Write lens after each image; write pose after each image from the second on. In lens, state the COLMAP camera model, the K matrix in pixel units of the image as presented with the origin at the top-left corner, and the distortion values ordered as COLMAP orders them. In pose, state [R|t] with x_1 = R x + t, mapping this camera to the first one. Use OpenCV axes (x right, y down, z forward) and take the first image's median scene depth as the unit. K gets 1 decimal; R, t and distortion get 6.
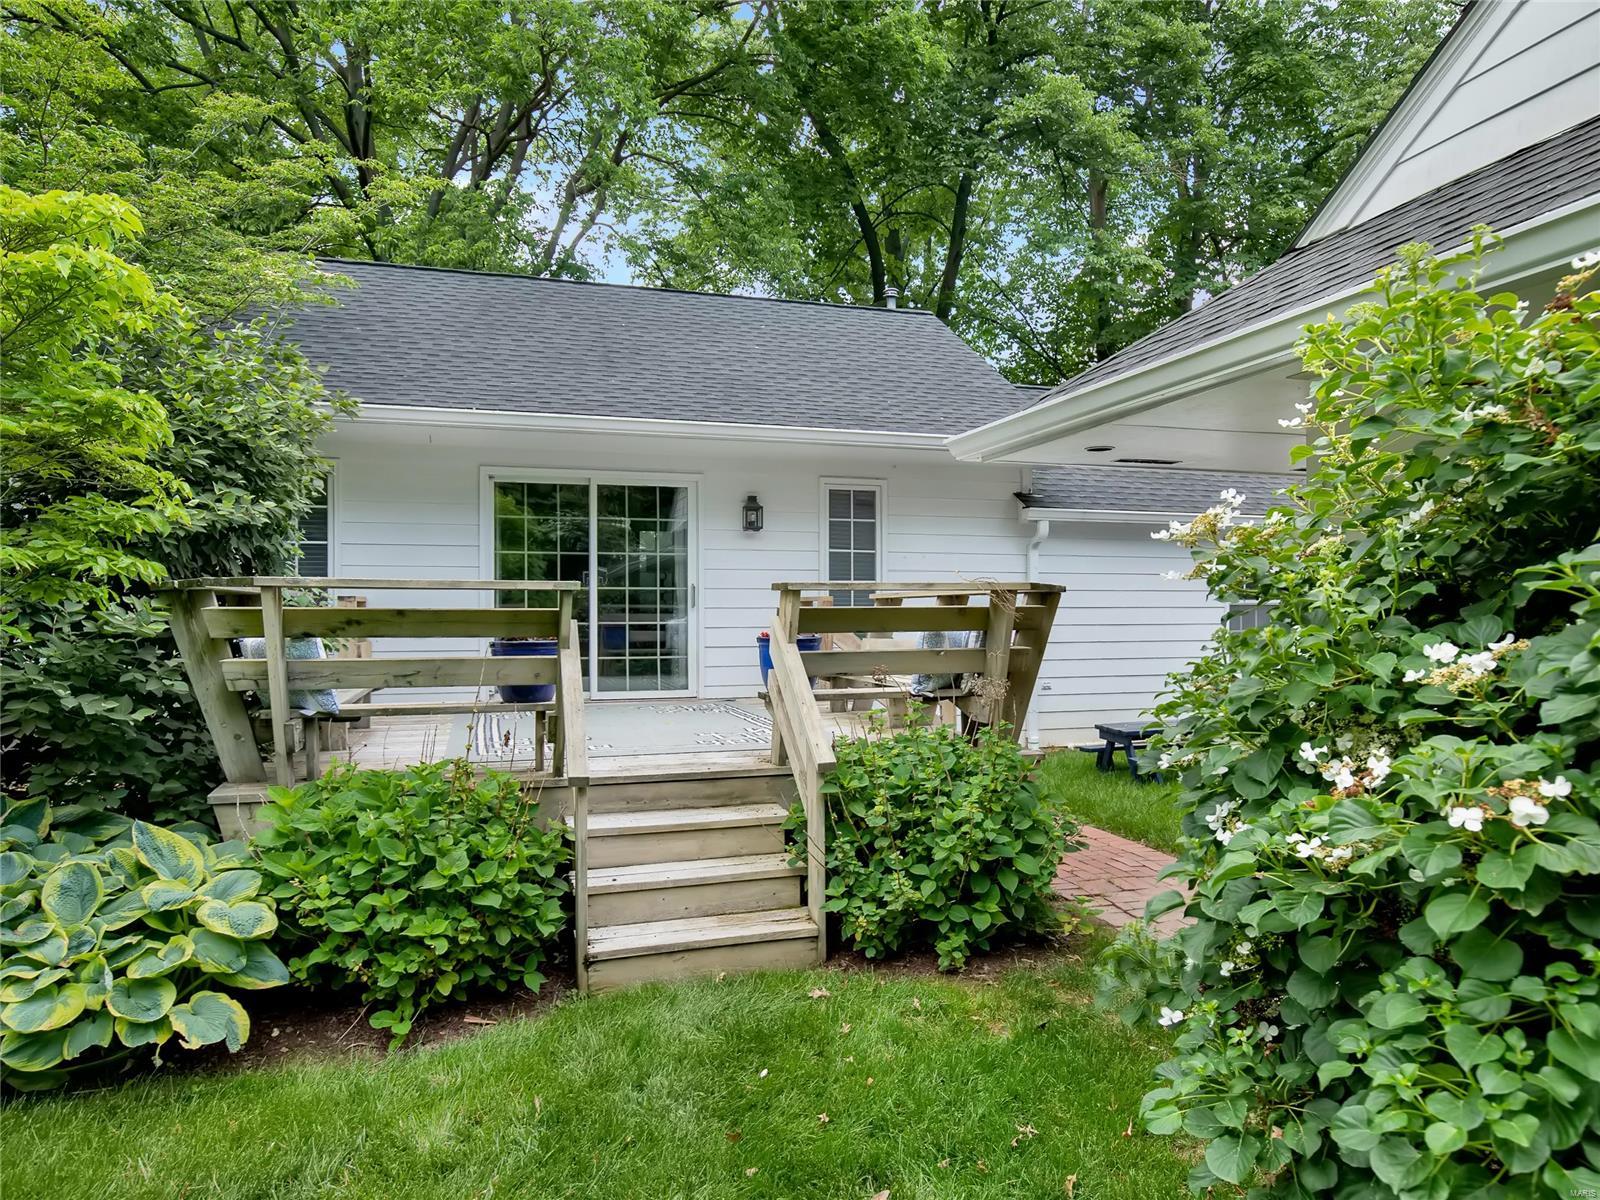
lens RADIAL K [[1018.8, 0, 844.4], [0, 1018.8, 601.5], [0, 0, 1]] dist [-0.011158, -0.001637]
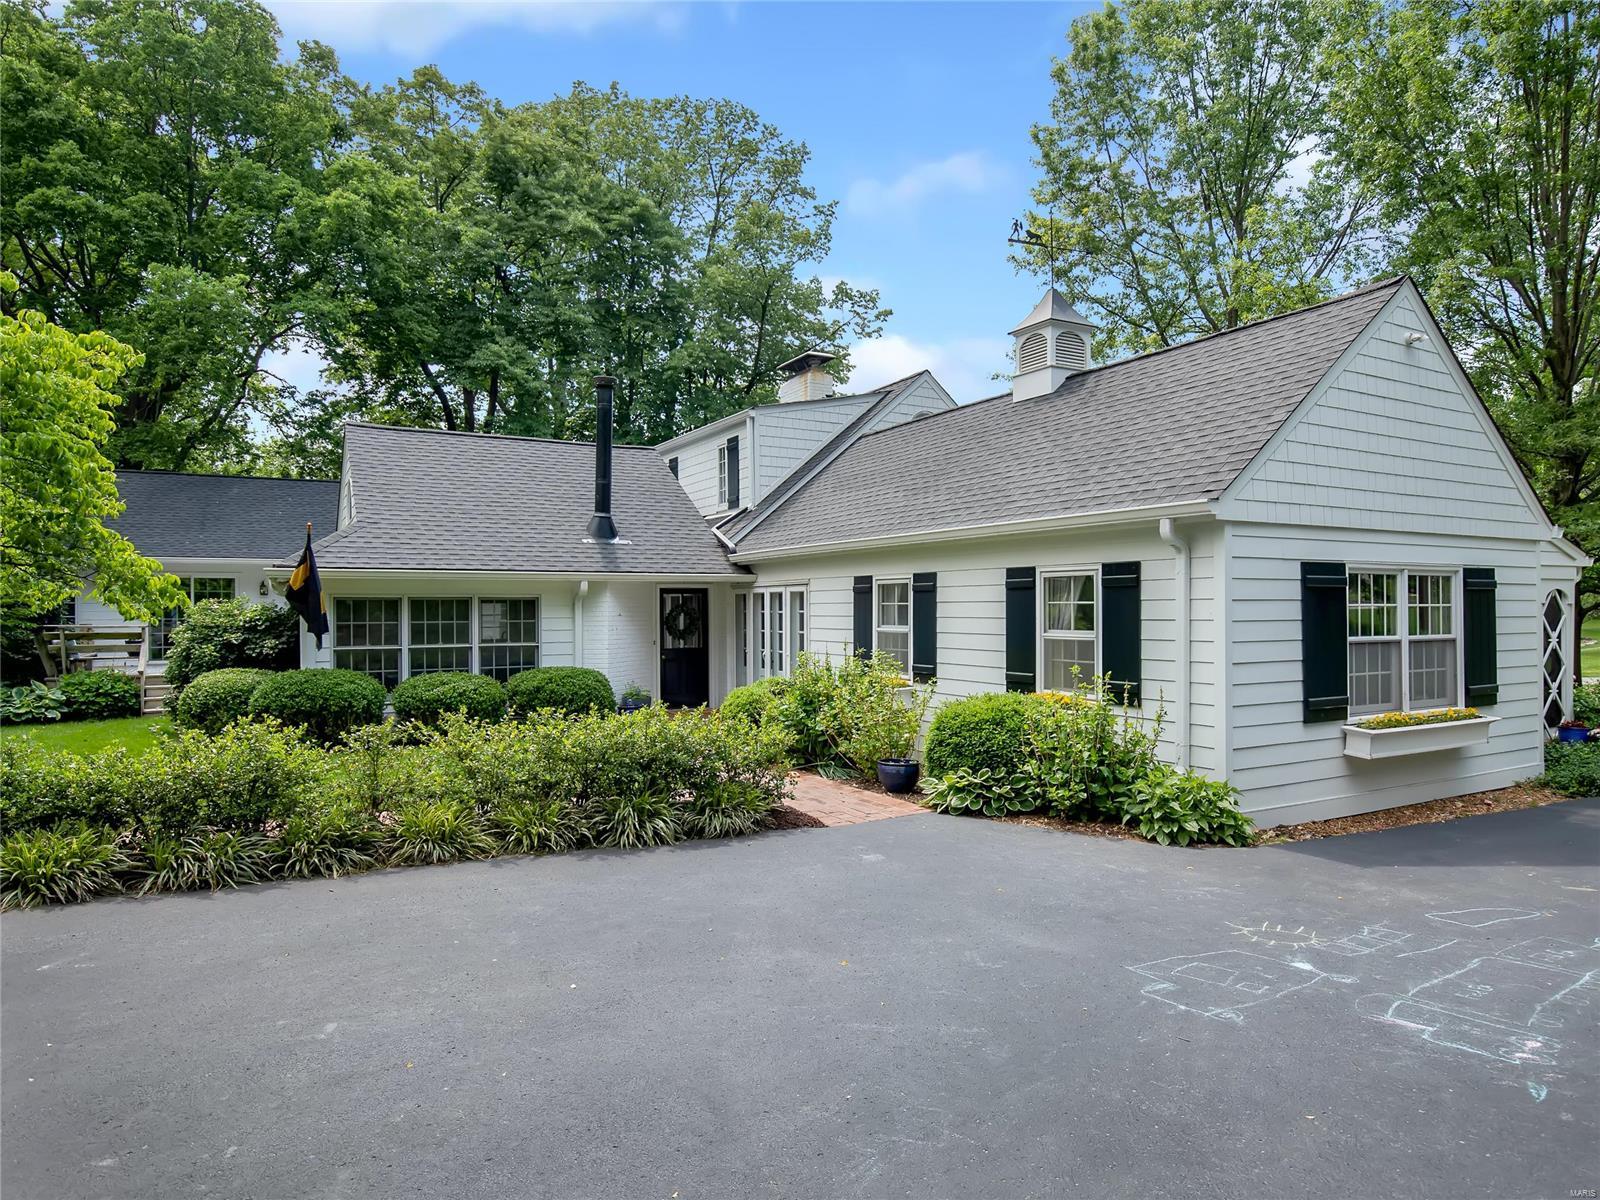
lens RADIAL K [[1018.8, 0, 844.4], [0, 1018.8, 601.5], [0, 0, 1]] dist [-0.011158, -0.001637]
pose [[0.980809, 0.004840, 0.194912, 2.062462], [-0.006316, 0.999956, 0.006952, -0.197849], [-0.194869, -0.008050, 0.980796, -4.289572]]
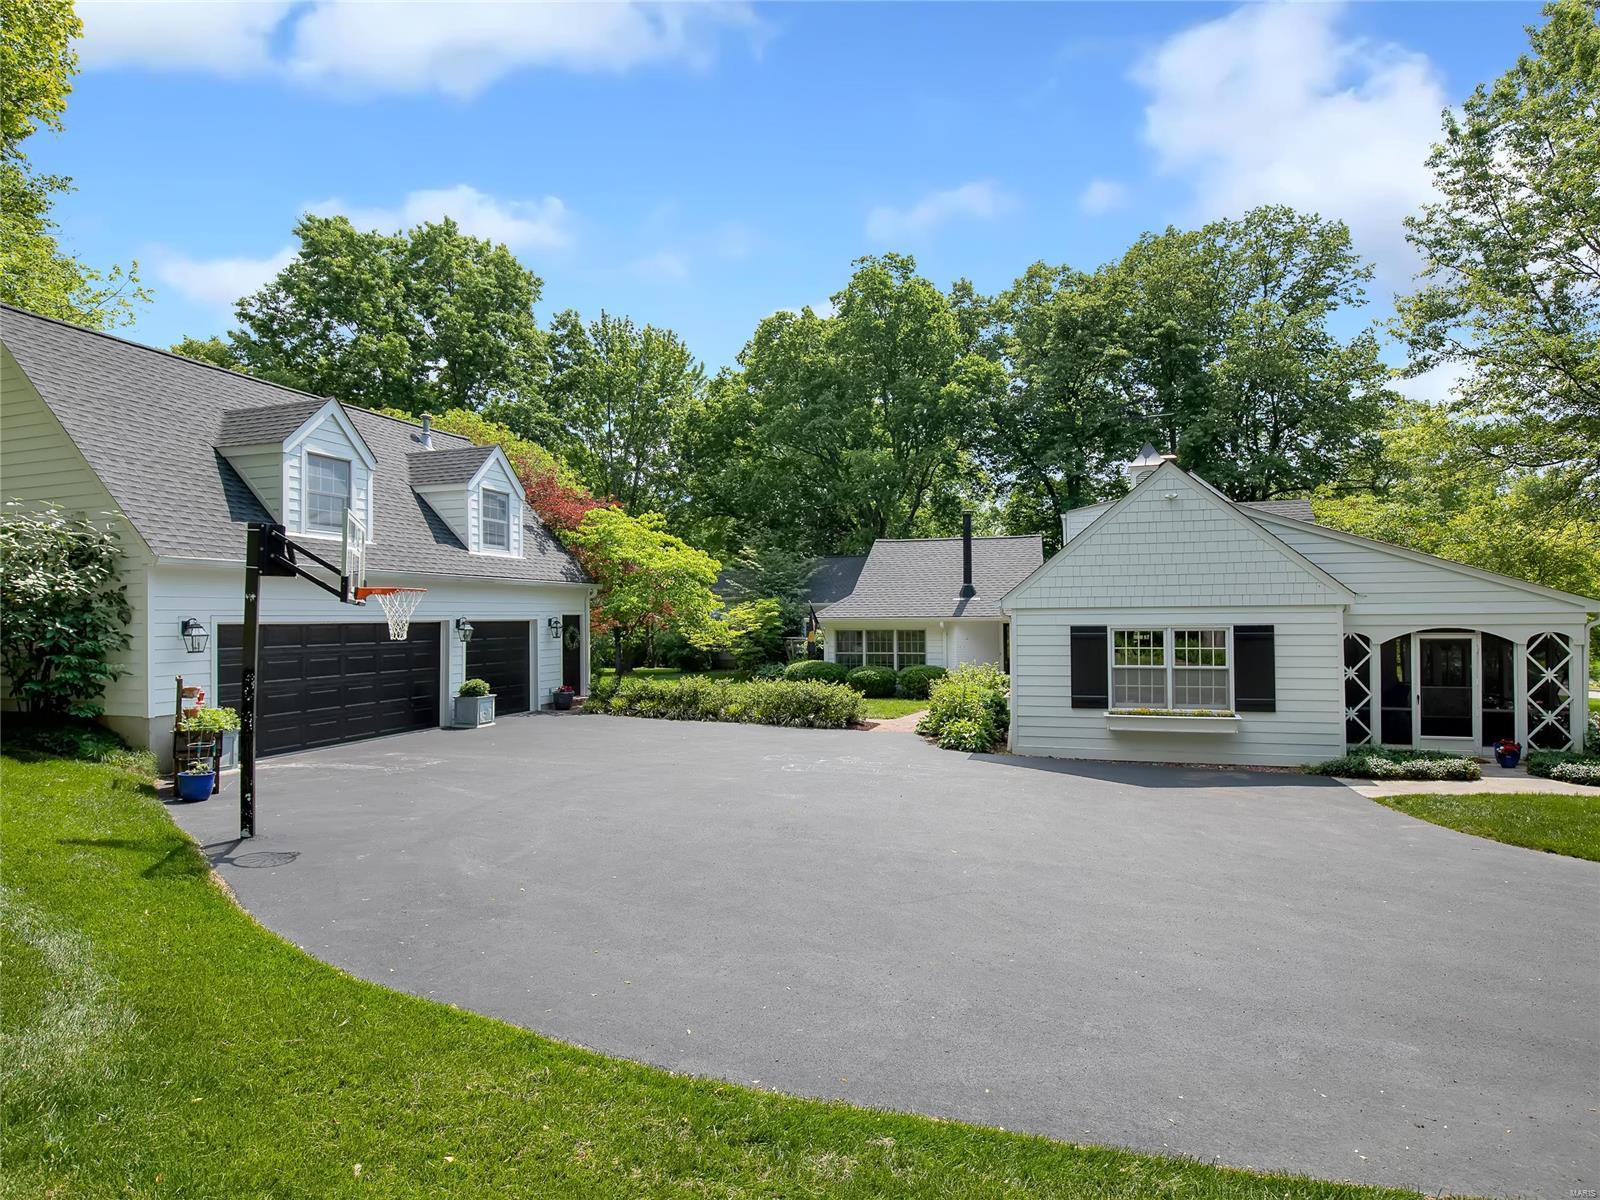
lens RADIAL K [[899.9, 0, 800.0], [0, 899.9, 600.0], [0, 0, 1]] dist [-0.035944, 0.001157]
pose [[0.792419, -0.009530, -0.609903, 5.174281], [0.011176, 0.999937, -0.001104, -0.415580], [0.609875, -0.005942, 0.792475, -6.257114]]
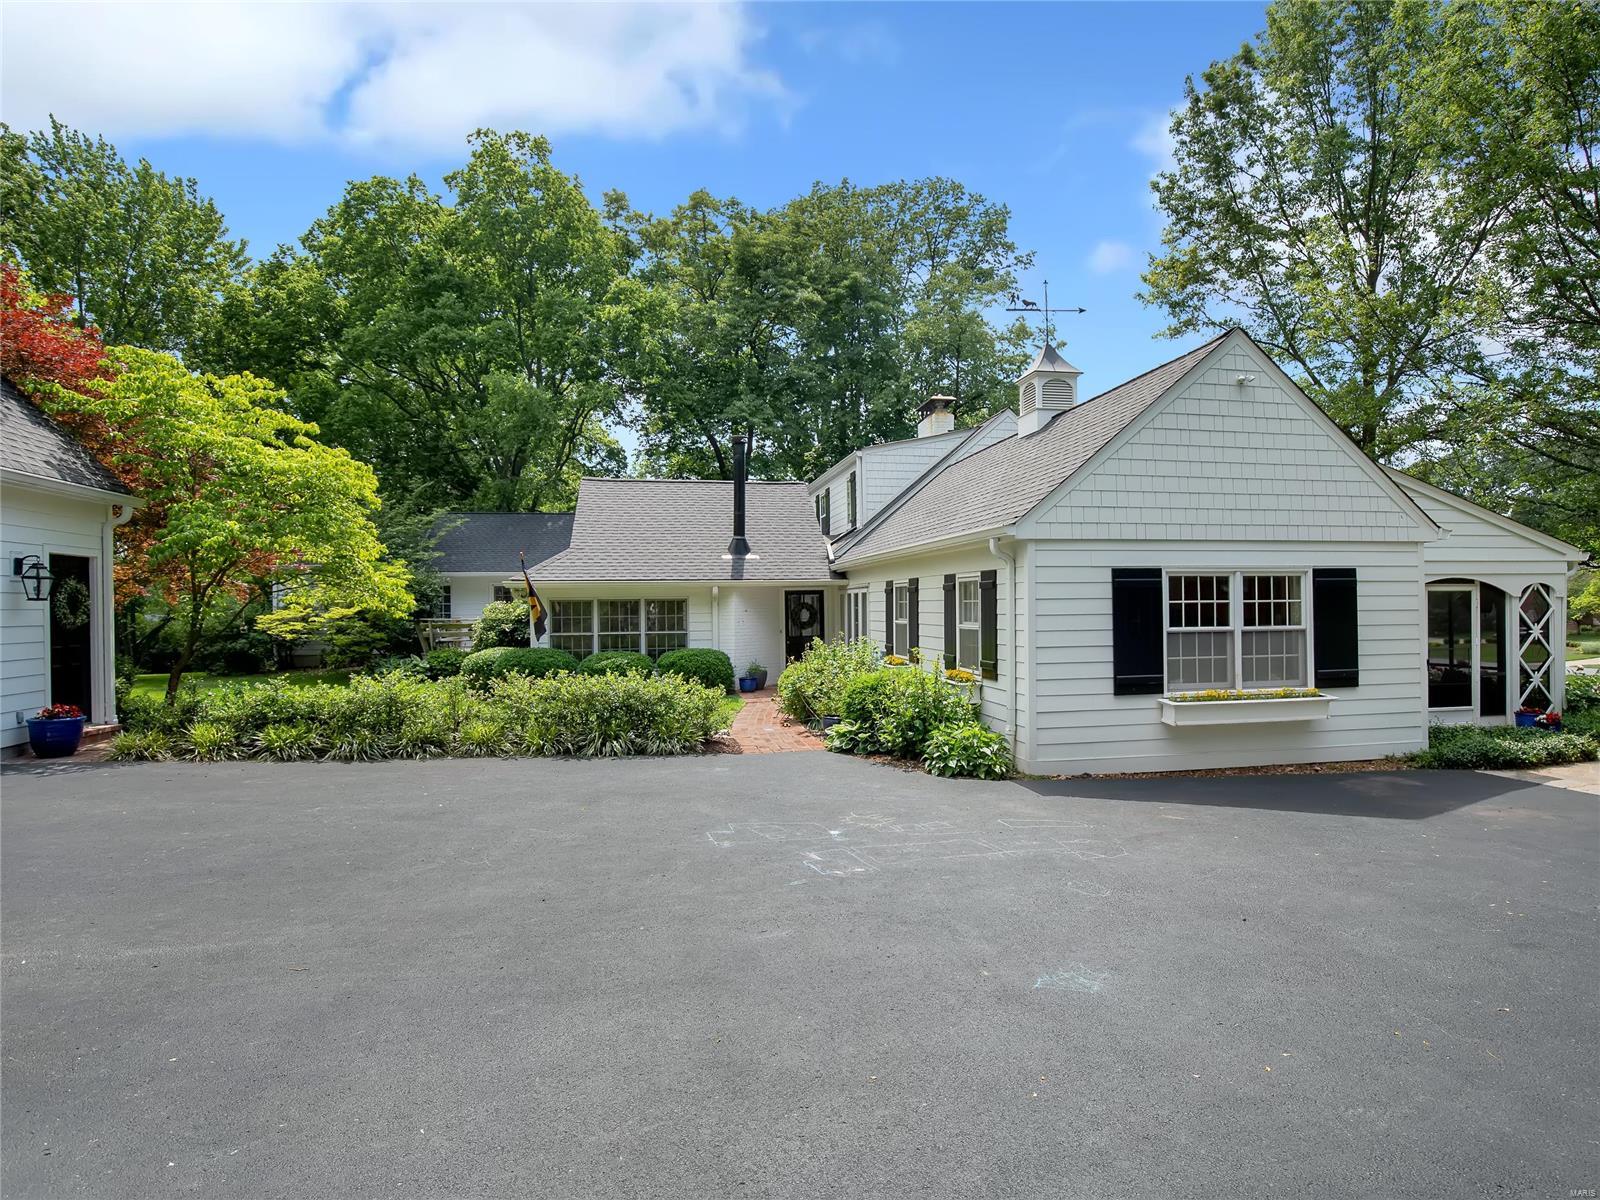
lens RADIAL K [[903.8, 0, 835.1], [0, 903.8, 603.7], [0, 0, 1]] dist [-0.030833, 0.001670]
pose [[0.991495, -0.002856, -0.130116, 3.125879], [0.004748, 0.999887, 0.014235, -0.218336], [0.130060, -0.014732, 0.991397, -4.942802]]
